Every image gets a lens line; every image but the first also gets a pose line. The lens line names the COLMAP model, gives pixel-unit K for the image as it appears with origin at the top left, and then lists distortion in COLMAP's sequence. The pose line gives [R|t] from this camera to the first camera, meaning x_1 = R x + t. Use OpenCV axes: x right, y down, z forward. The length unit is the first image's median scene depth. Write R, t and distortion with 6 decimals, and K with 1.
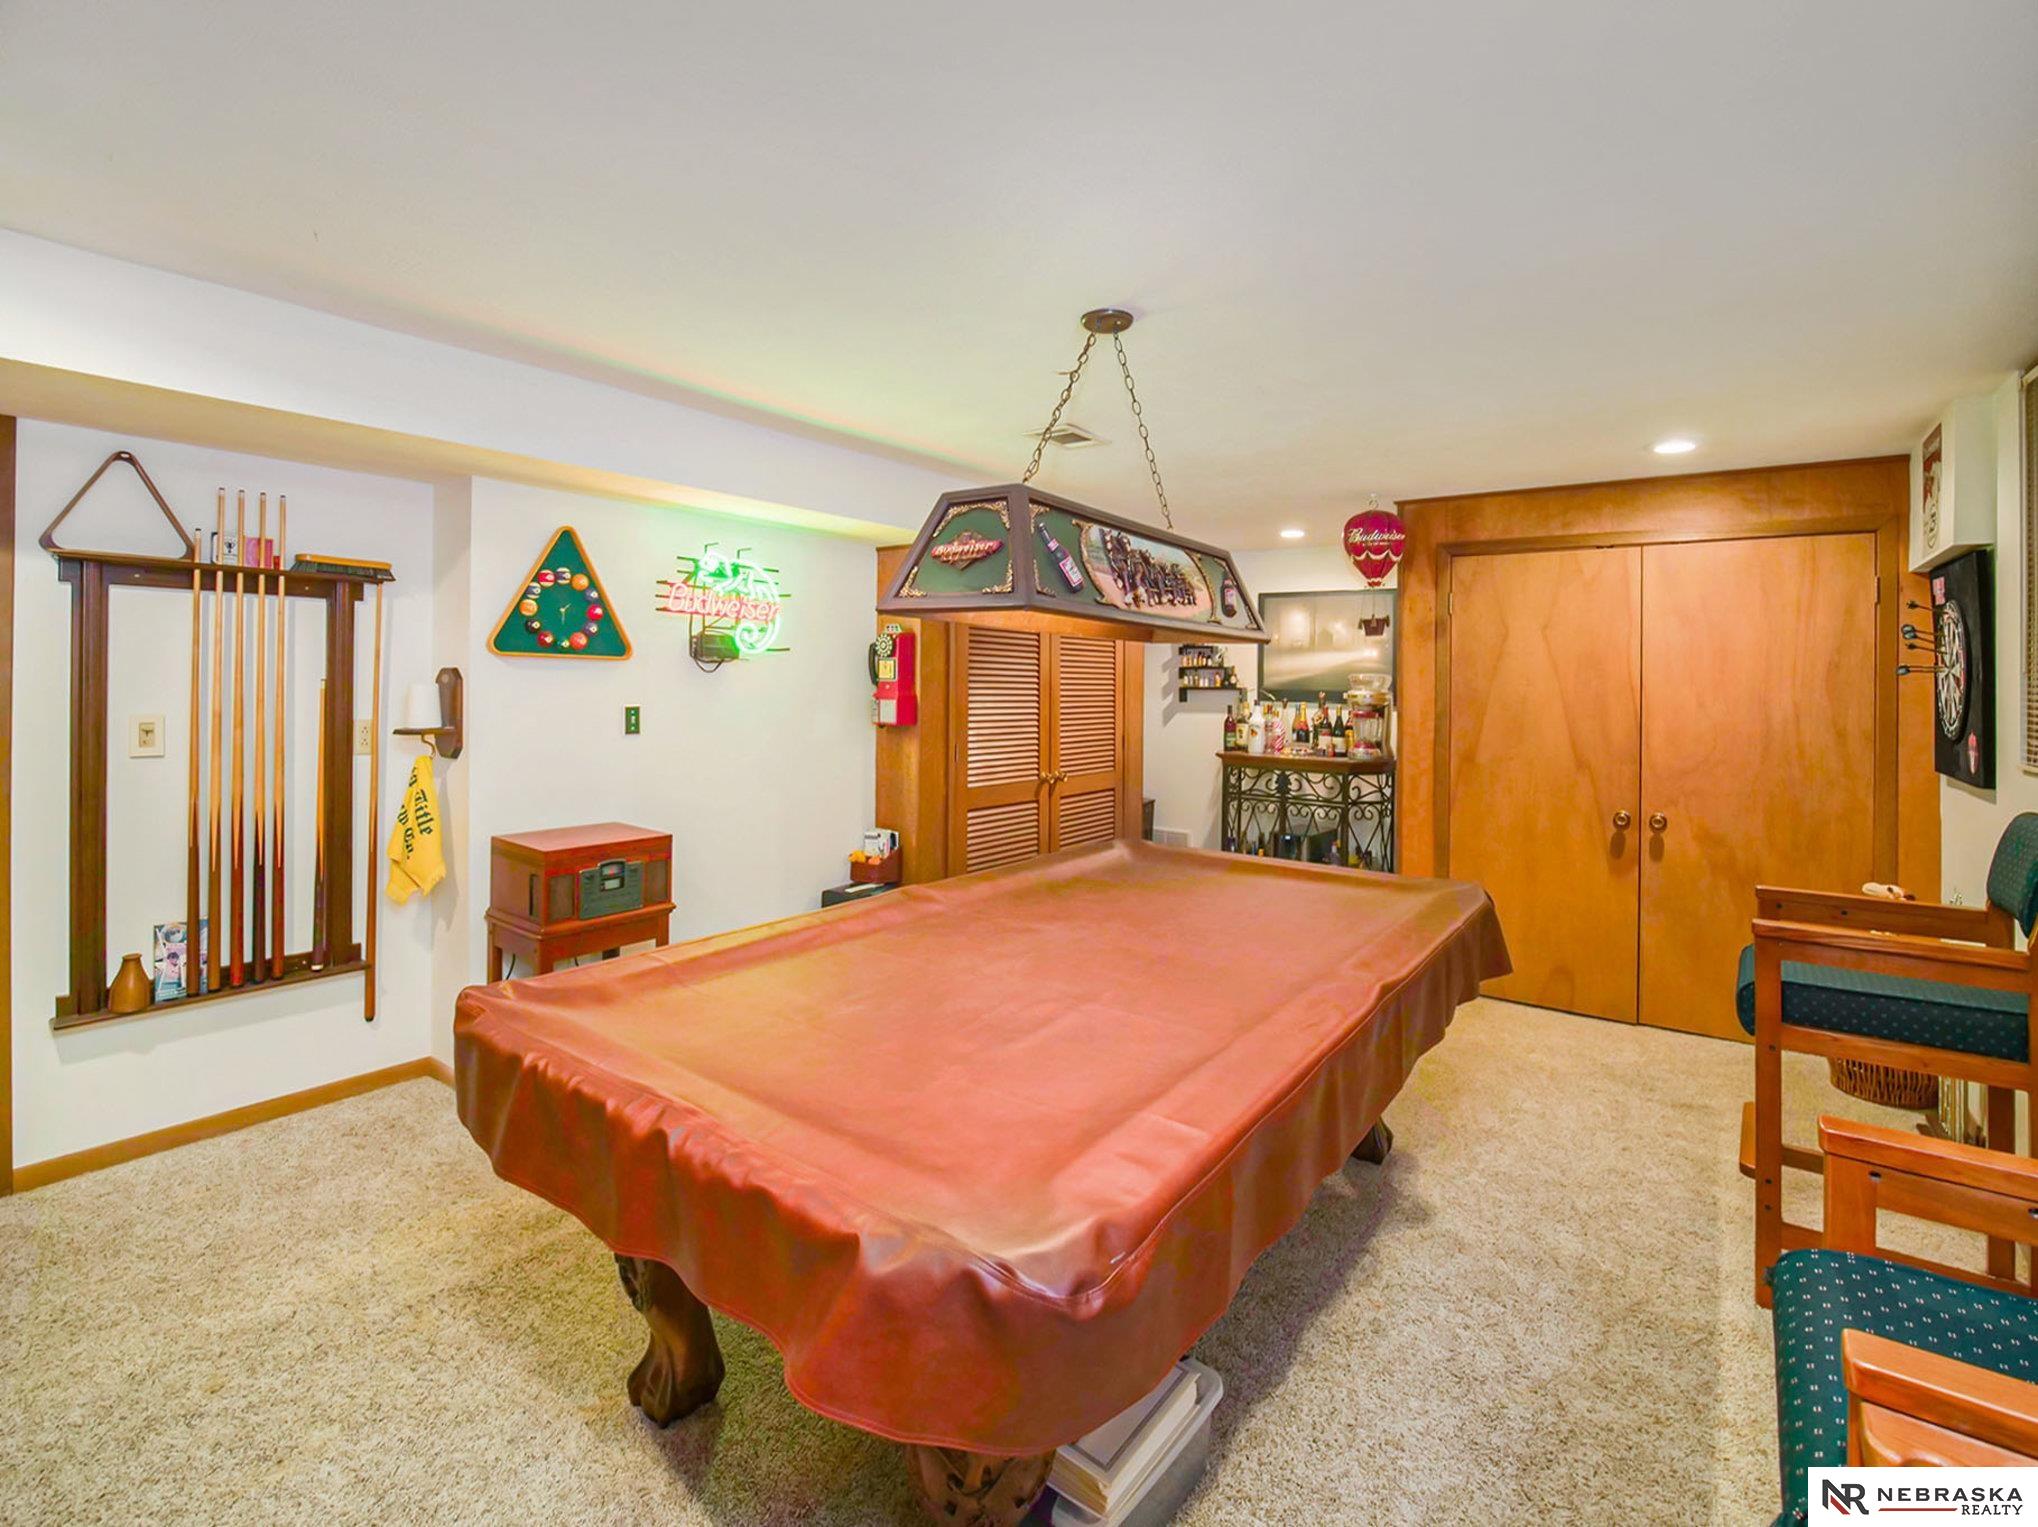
lens RADIAL K [[972.7, 0, 996.6], [0, 972.7, 683.5], [0, 0, 1]] dist [-0.003228, -0.000417]
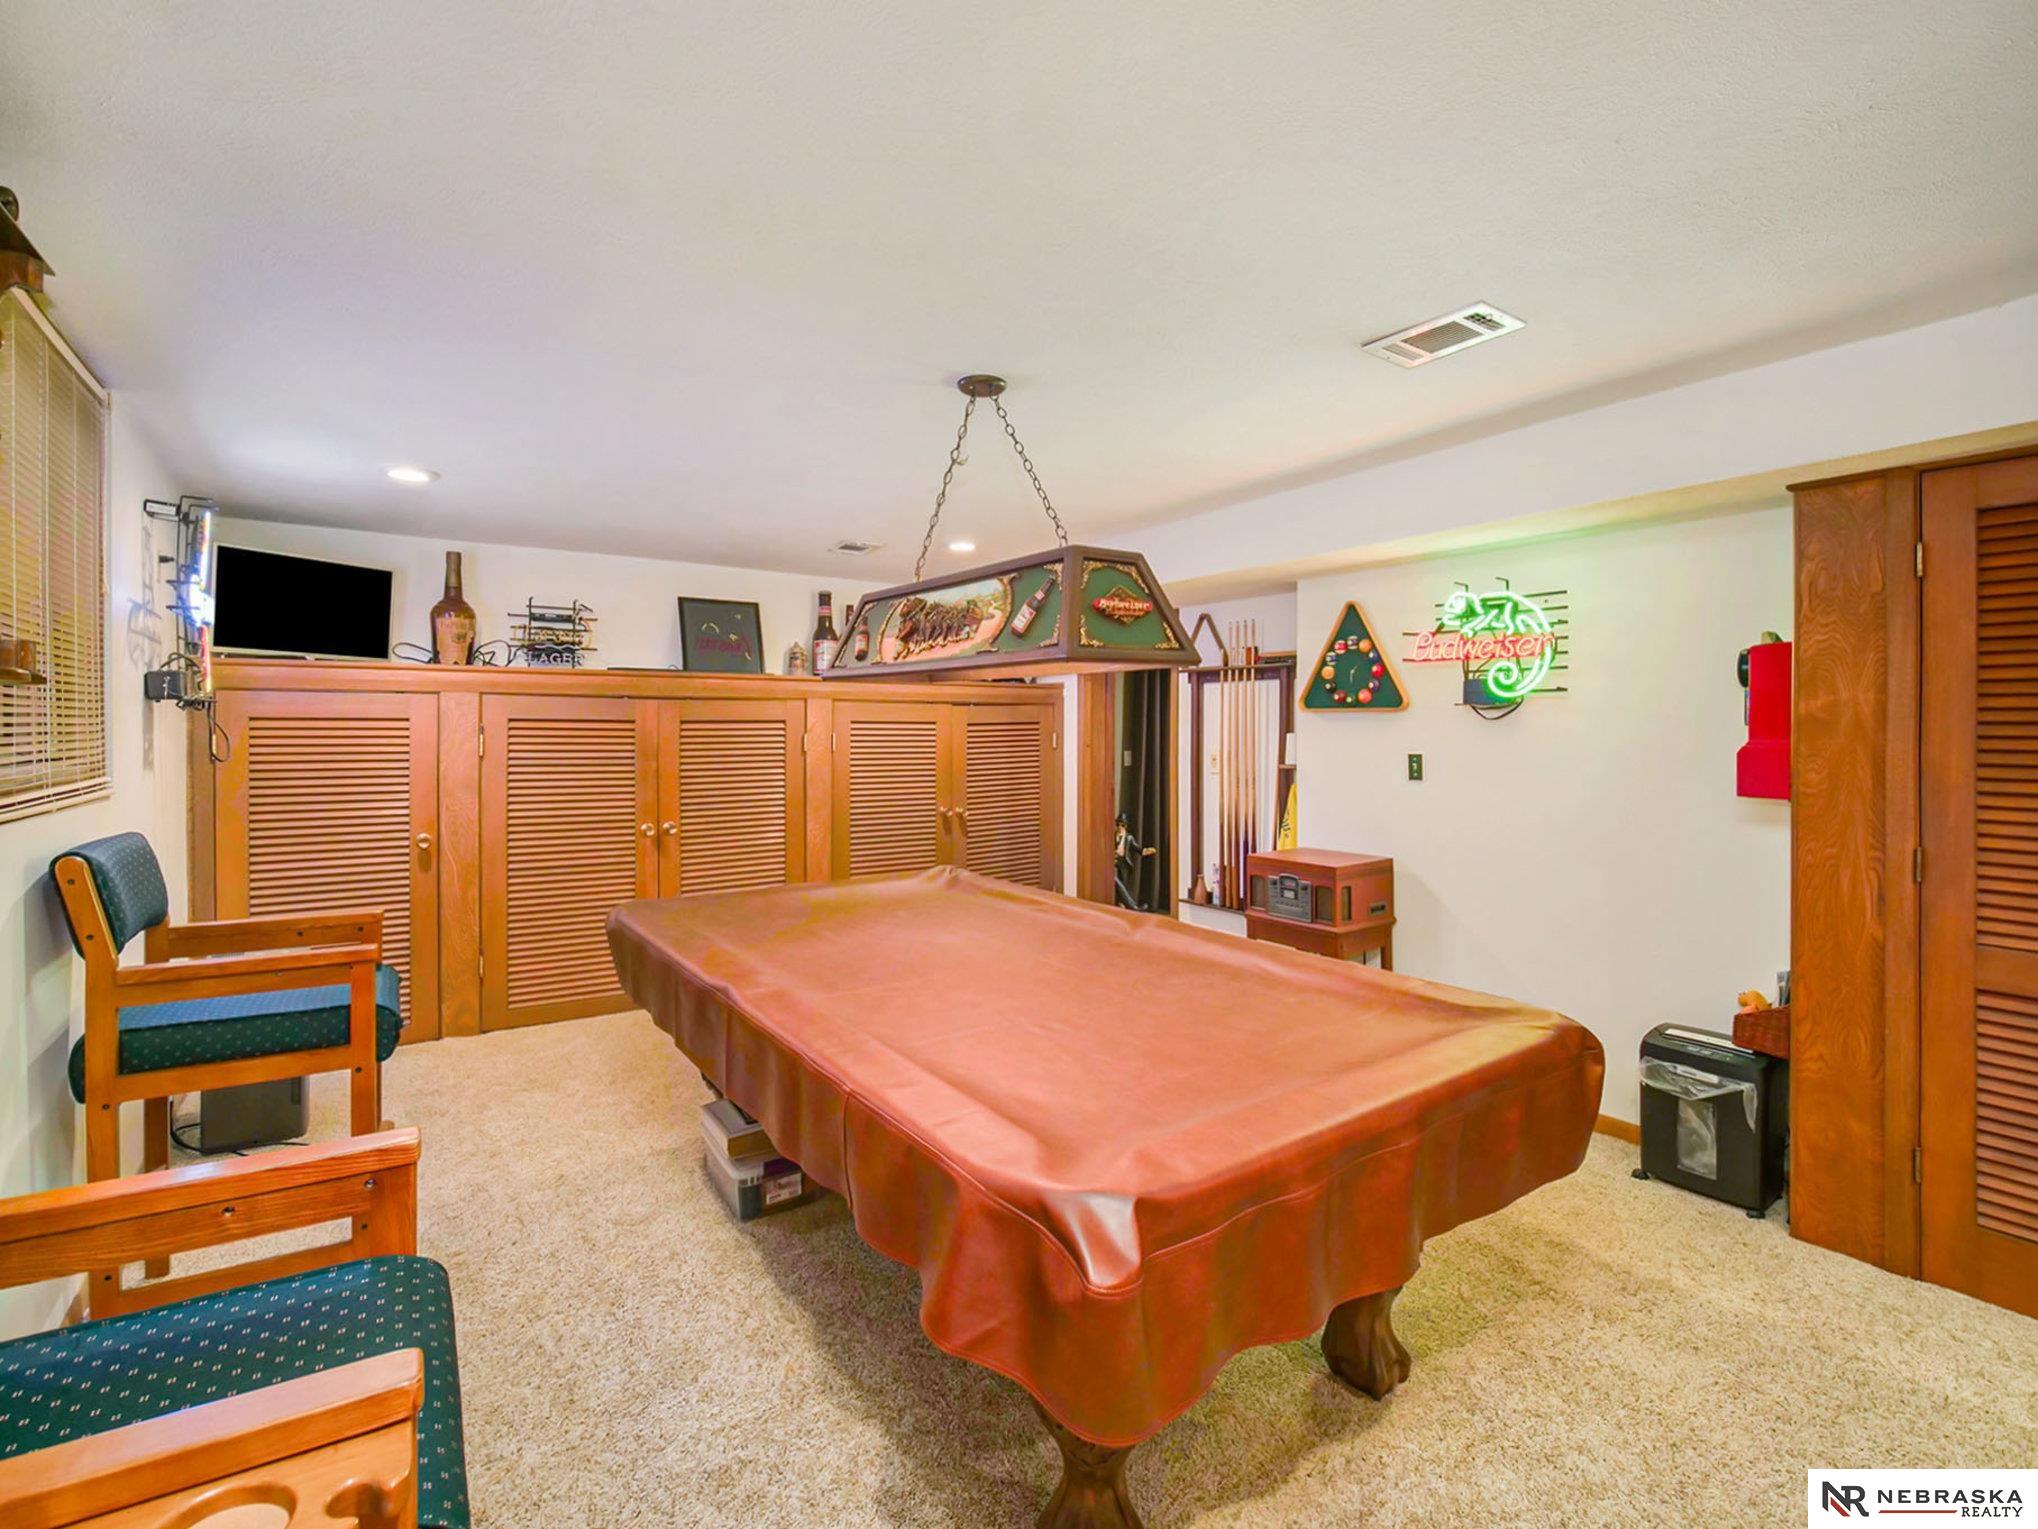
lens RADIAL K [[945.8, 0, 1031.0], [0, 945.8, 731.7], [0, 0, 1]] dist [-0.010996, -0.000644]
pose [[-0.306450, -0.014753, -0.951773, 1.085887], [-0.011235, 0.999866, -0.011881, 0.024055], [0.951821, 0.007052, -0.306574, 1.352753]]
